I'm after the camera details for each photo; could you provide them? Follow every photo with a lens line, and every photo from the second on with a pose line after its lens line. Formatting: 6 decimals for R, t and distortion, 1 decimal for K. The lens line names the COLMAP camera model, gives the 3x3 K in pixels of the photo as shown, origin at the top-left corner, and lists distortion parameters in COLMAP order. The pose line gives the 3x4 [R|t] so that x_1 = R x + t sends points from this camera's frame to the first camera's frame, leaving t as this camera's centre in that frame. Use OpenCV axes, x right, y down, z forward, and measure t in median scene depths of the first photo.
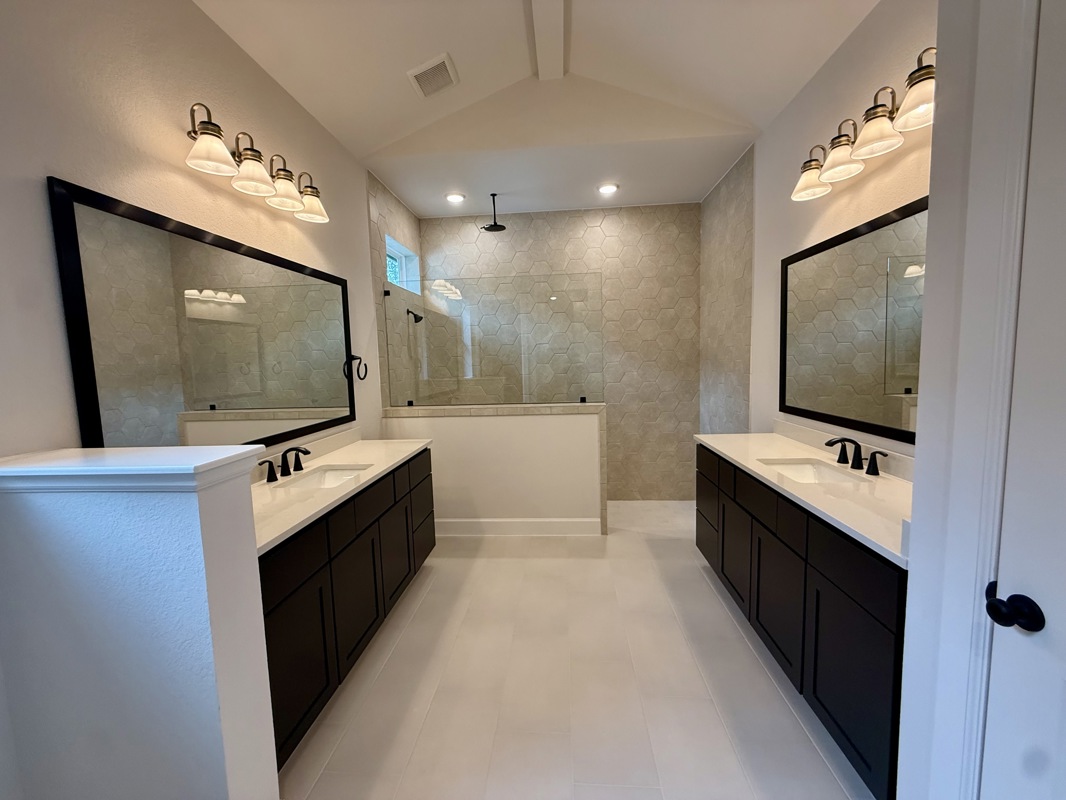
lens RADIAL K [[427.3, 0, 533.5], [0, 427.3, 397.3], [0, 0, 1]] dist [0.001497, -0.000056]
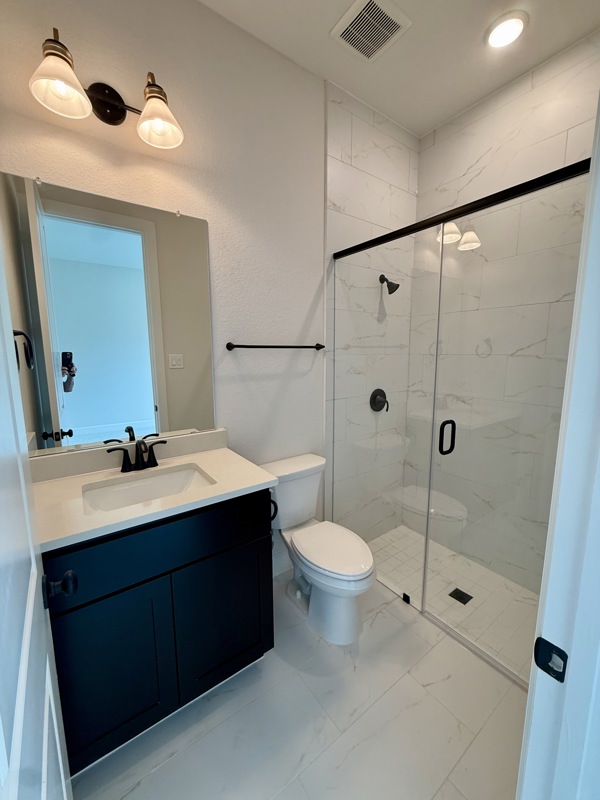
lens RADIAL K [[320.6, 0, 298.9], [0, 320.6, 406.2], [0, 0, 1]] dist [0.001497, -0.000056]
pose [[0.642416, 0.162402, -0.748950, 0.110058], [-0.096032, 0.986644, 0.131571, -0.061984], [0.760315, -0.012600, 0.649432, 0.796058]]
